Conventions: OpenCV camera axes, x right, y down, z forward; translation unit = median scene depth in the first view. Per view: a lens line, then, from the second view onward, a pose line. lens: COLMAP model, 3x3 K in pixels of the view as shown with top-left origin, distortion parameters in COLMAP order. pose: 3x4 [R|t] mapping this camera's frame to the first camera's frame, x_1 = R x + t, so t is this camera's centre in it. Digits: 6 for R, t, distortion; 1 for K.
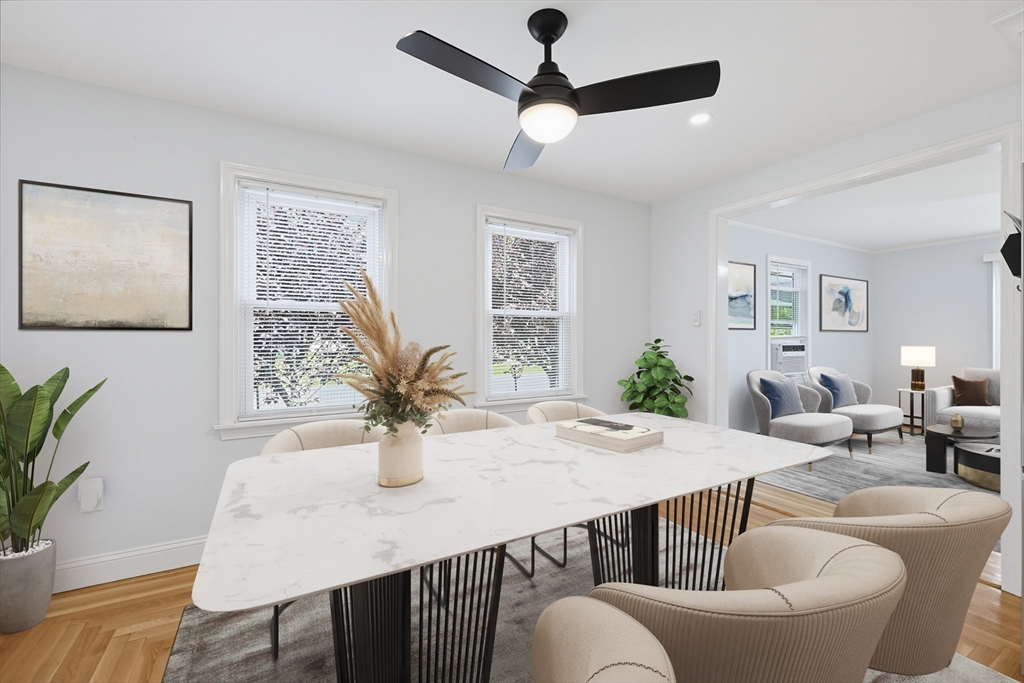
lens RADIAL K [[442.1, 0, 515.8], [0, 442.1, 339.6], [0, 0, 1]] dist [0.007054, 0.000178]
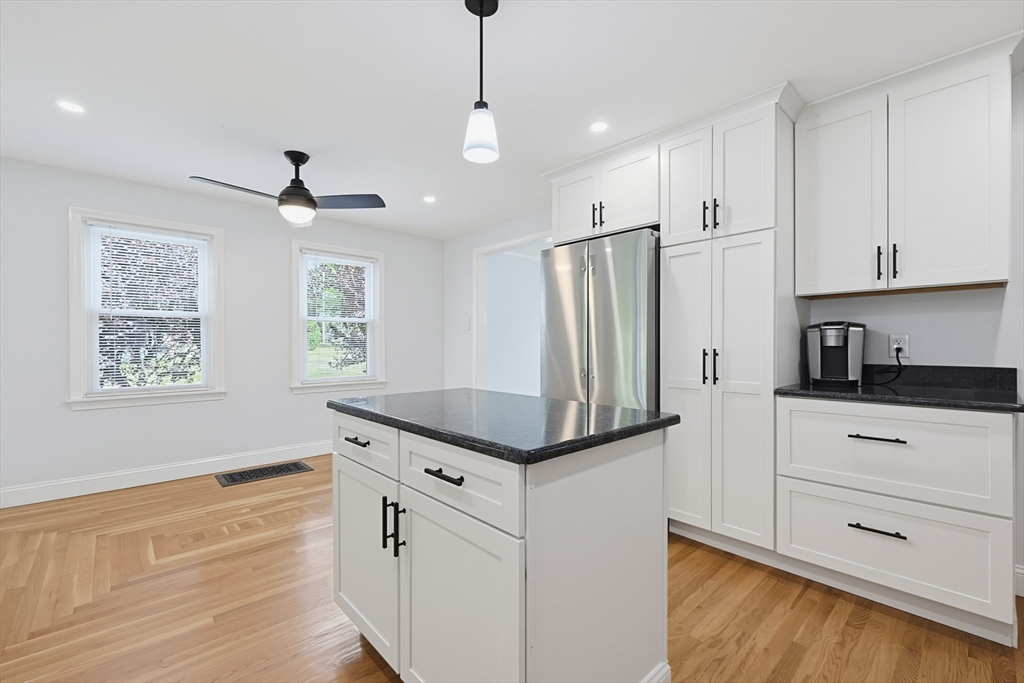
lens RADIAL K [[442.1, 0, 514.7], [0, 442.1, 342.4], [0, 0, 1]] dist [0.007054, 0.000178]
pose [[0.975936, -0.005292, 0.217993, 0.244776], [0.005429, 0.999985, -0.000028, 0.011571], [-0.217989, 0.001211, 0.975950, -0.417561]]
